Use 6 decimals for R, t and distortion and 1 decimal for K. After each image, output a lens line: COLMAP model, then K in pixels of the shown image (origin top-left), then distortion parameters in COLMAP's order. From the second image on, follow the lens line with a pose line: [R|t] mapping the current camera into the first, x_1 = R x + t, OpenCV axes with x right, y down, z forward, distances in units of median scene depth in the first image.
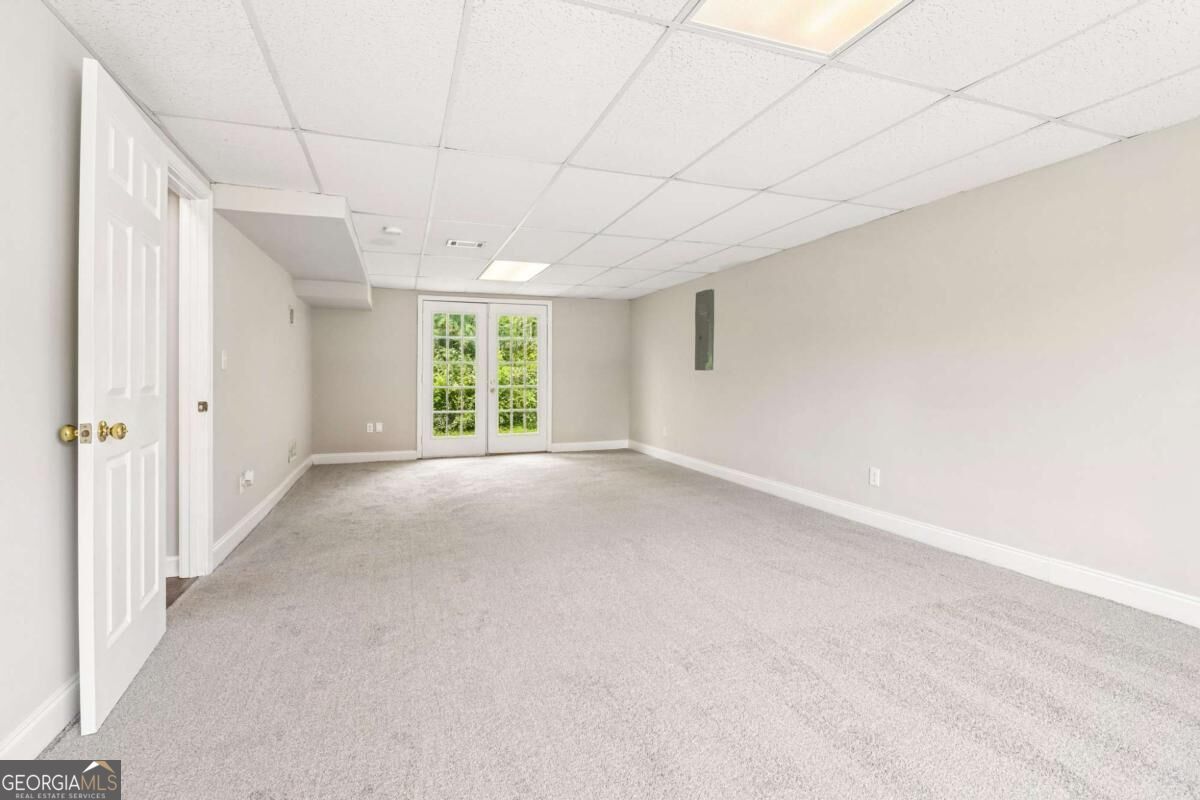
lens RADIAL K [[558.8, 0, 602.5], [0, 558.8, 392.3], [0, 0, 1]] dist [-0.003872, -0.003686]
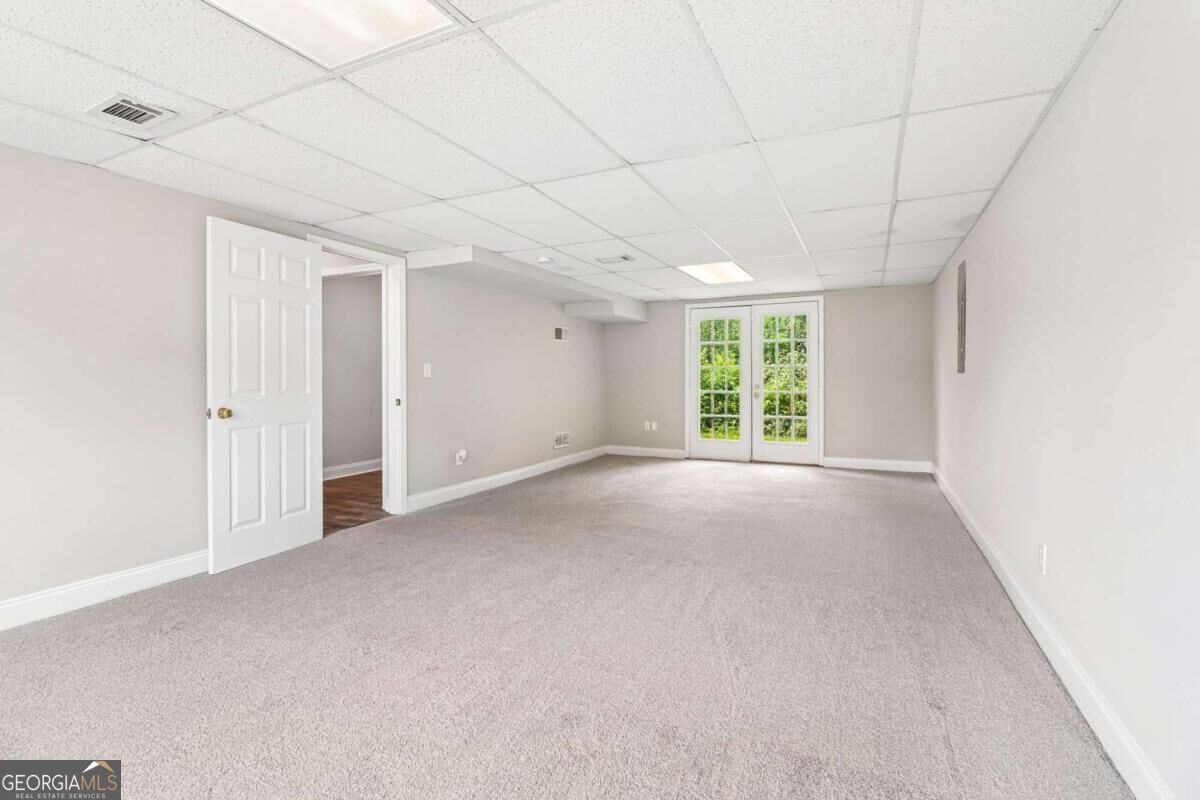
lens RADIAL K [[558.8, 0, 602.5], [0, 558.8, 389.5], [0, 0, 1]] dist [-0.003872, -0.003686]
pose [[0.695912, 0.013905, -0.717993, 0.317132], [-0.020052, 0.999799, -0.000073, -0.008275], [0.717847, 0.014448, 0.696050, 0.143458]]
